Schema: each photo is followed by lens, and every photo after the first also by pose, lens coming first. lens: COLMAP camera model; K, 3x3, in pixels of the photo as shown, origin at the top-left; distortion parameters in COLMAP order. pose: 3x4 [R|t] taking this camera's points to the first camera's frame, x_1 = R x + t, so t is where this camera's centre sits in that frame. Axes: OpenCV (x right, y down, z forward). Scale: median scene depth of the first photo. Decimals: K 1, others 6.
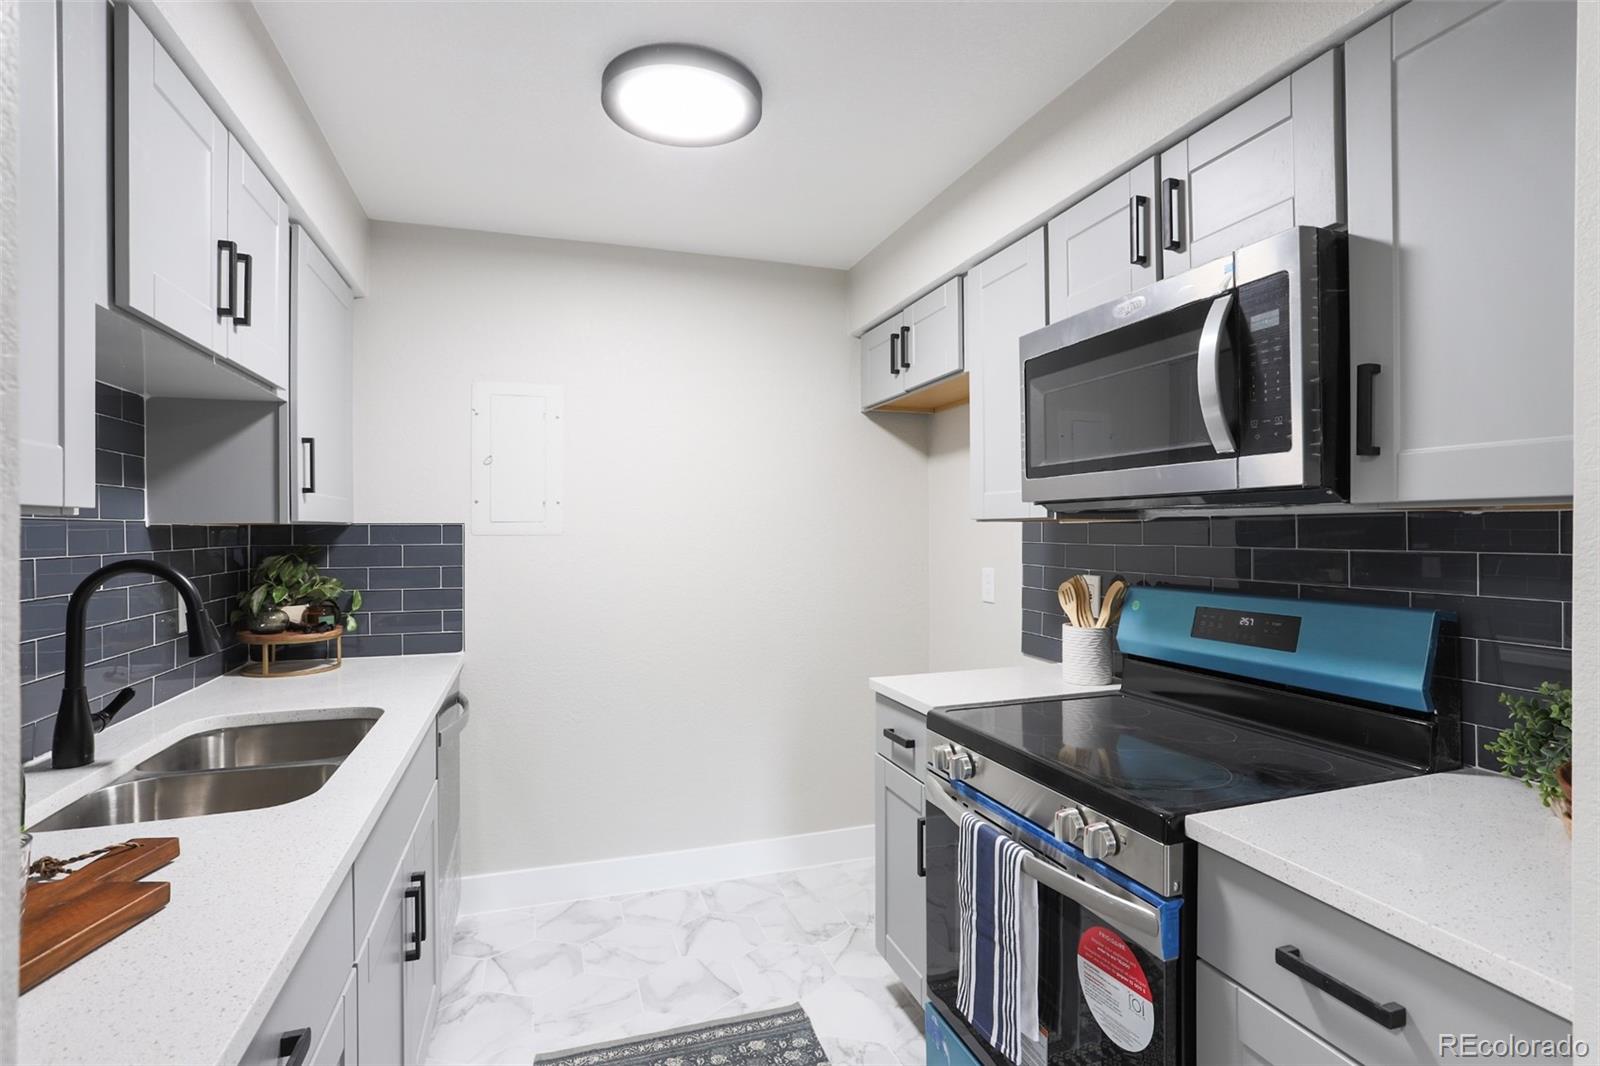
lens RADIAL K [[778.3, 0, 770.7], [0, 778.3, 511.6], [0, 0, 1]] dist [-0.067051, 0.026937]
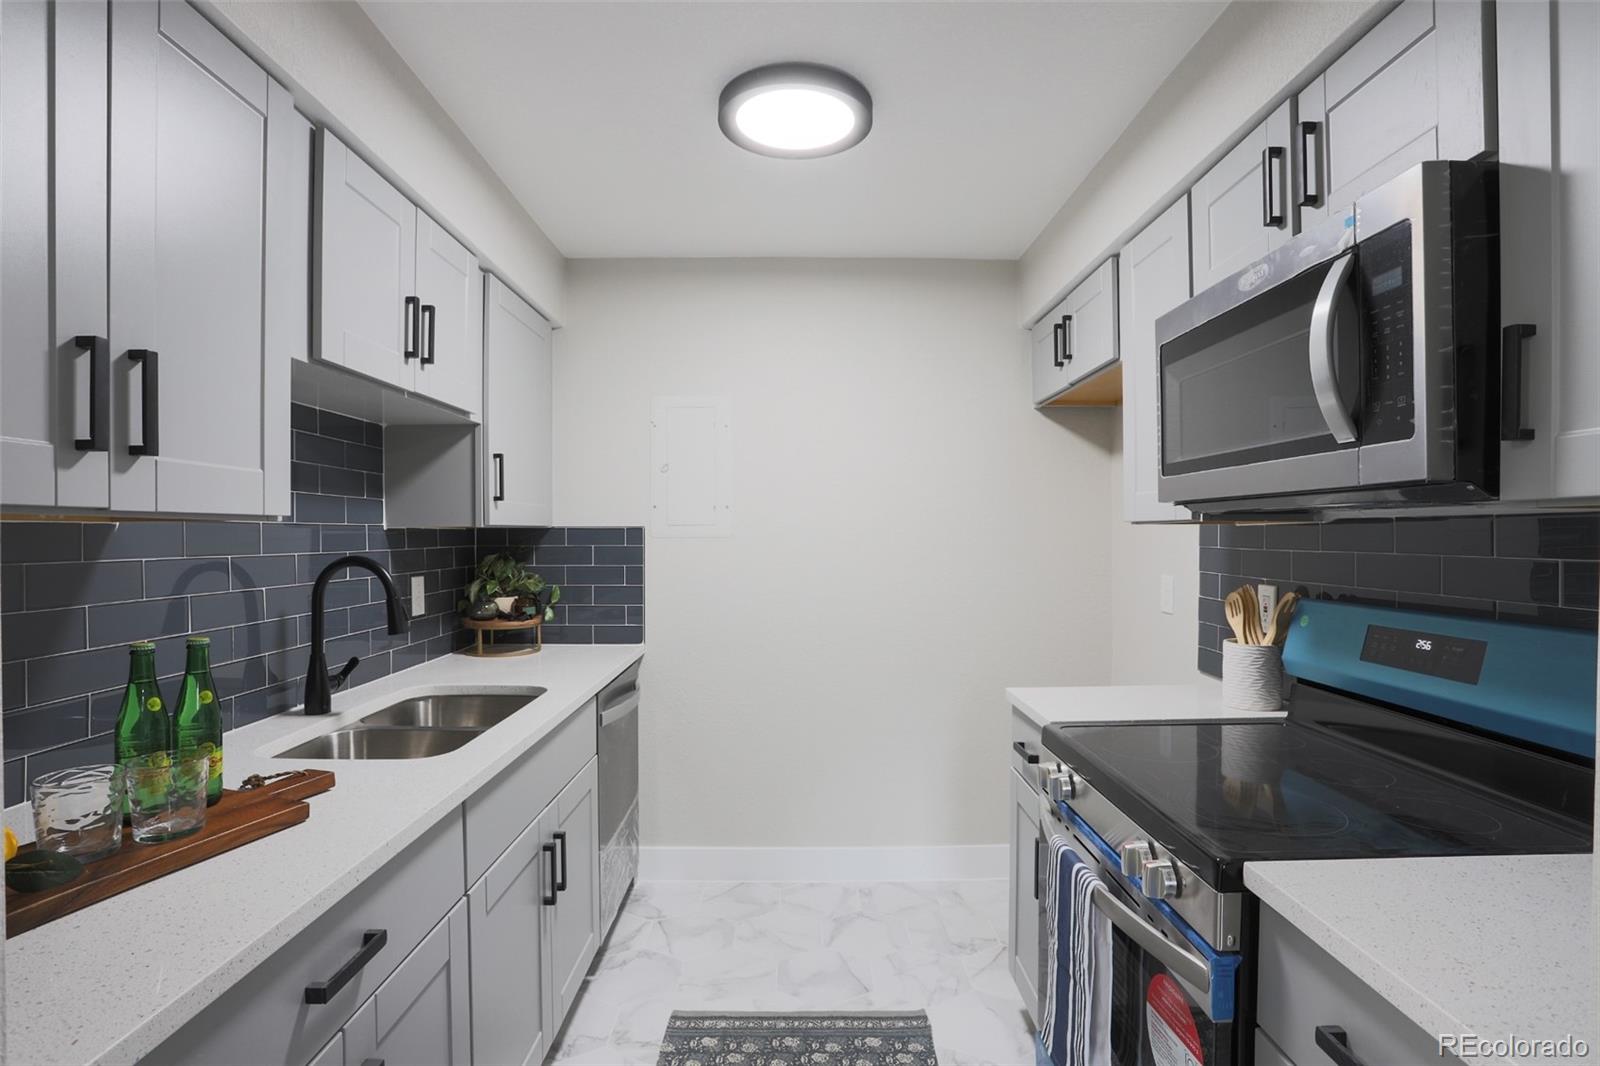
lens RADIAL K [[778.3, 0, 761.6], [0, 778.3, 521.8], [0, 0, 1]] dist [-0.067051, 0.026937]
pose [[0.947438, -0.003152, -0.319925, 0.168044], [0.006498, 0.999935, 0.009390, -0.001348], [0.319875, -0.010976, 0.947396, 0.001511]]
